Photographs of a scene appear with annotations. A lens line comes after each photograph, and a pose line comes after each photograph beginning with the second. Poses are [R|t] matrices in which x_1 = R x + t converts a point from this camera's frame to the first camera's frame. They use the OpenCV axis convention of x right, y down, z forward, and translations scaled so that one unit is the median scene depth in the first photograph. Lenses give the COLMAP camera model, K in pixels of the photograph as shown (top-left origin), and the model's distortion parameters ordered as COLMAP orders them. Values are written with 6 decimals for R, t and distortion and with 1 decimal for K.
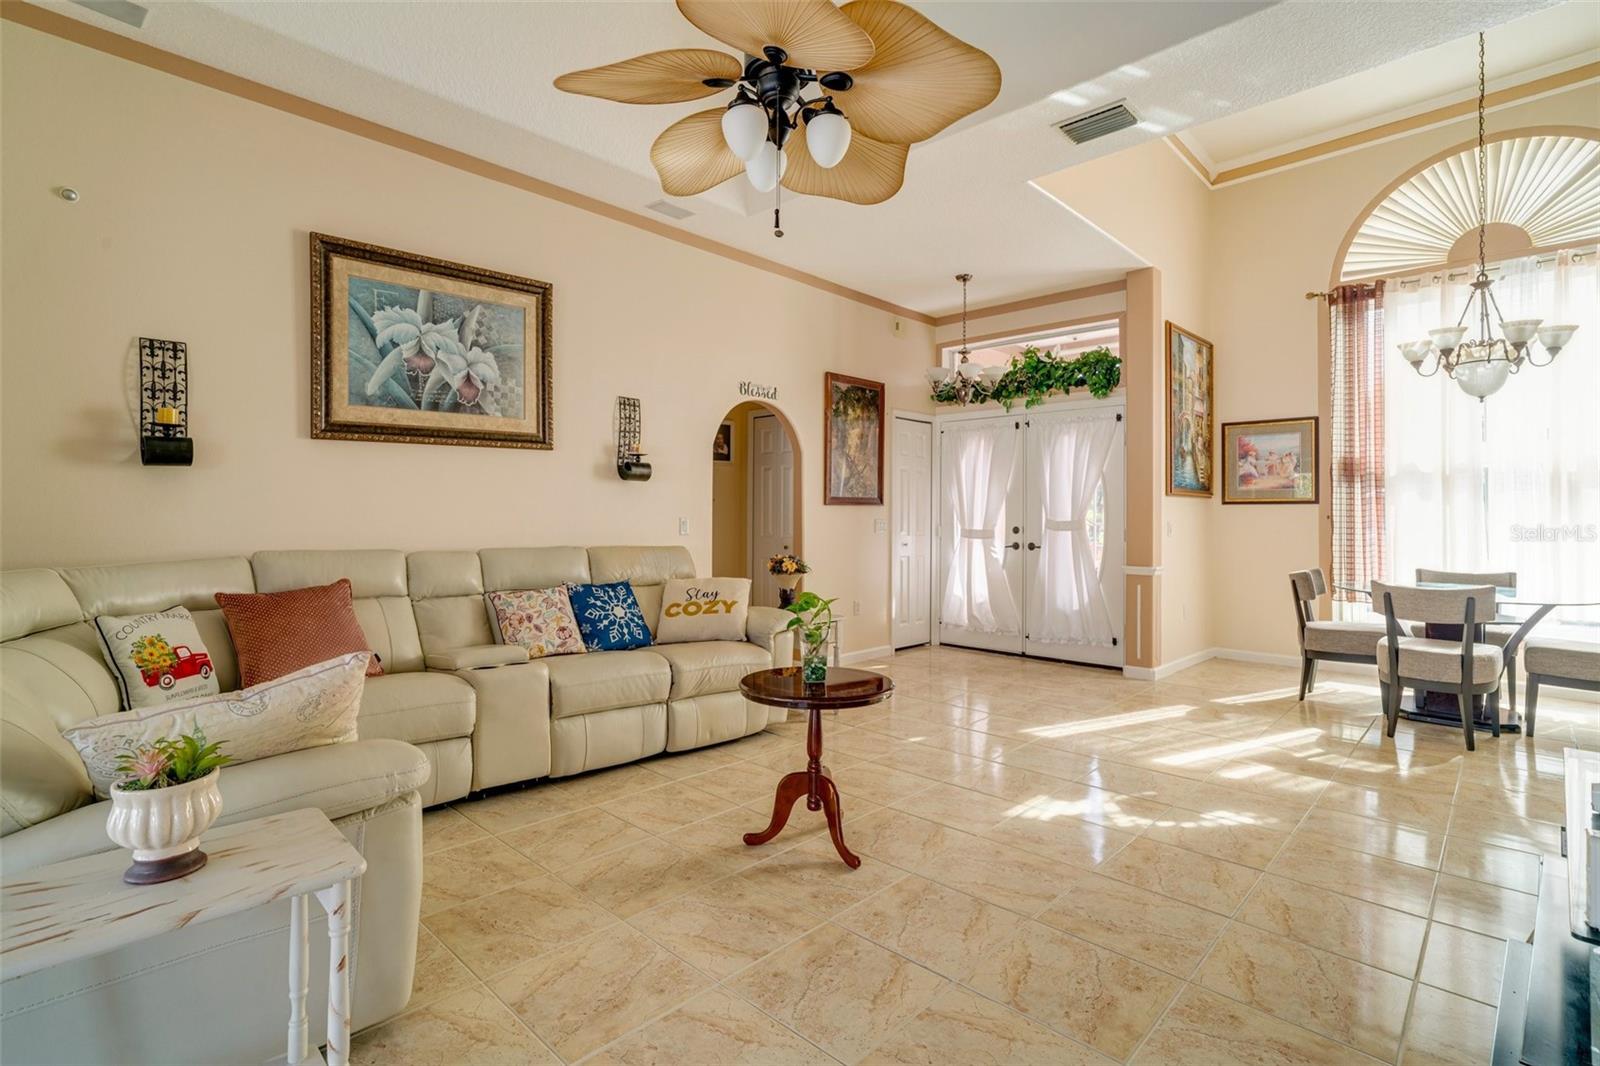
lens RADIAL K [[758.6, 0, 795.3], [0, 758.6, 516.3], [0, 0, 1]] dist [-0.013887, 0.006054]
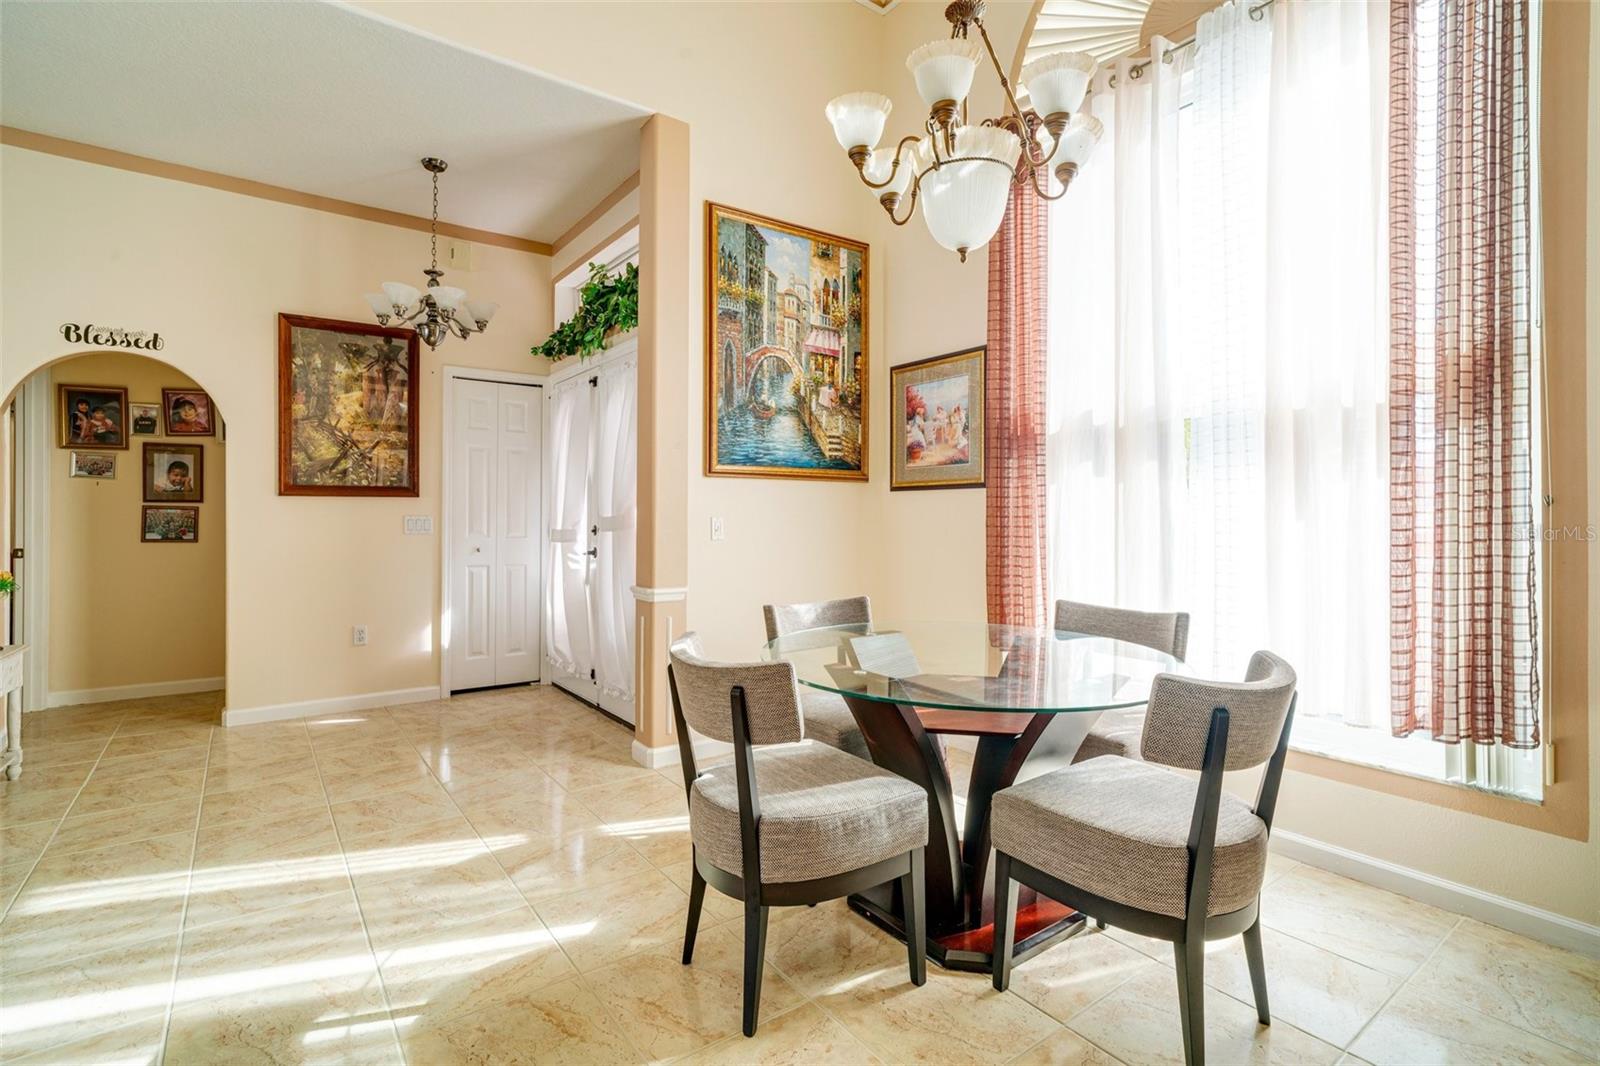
lens RADIAL K [[758.6, 0, 828.6], [0, 758.6, 513.2], [0, 0, 1]] dist [-0.013887, 0.006054]
pose [[0.986786, -0.005152, -0.161947, 0.644736], [0.004090, 0.999968, -0.006889, 0.008609], [0.161977, 0.006135, 0.986775, 0.354521]]
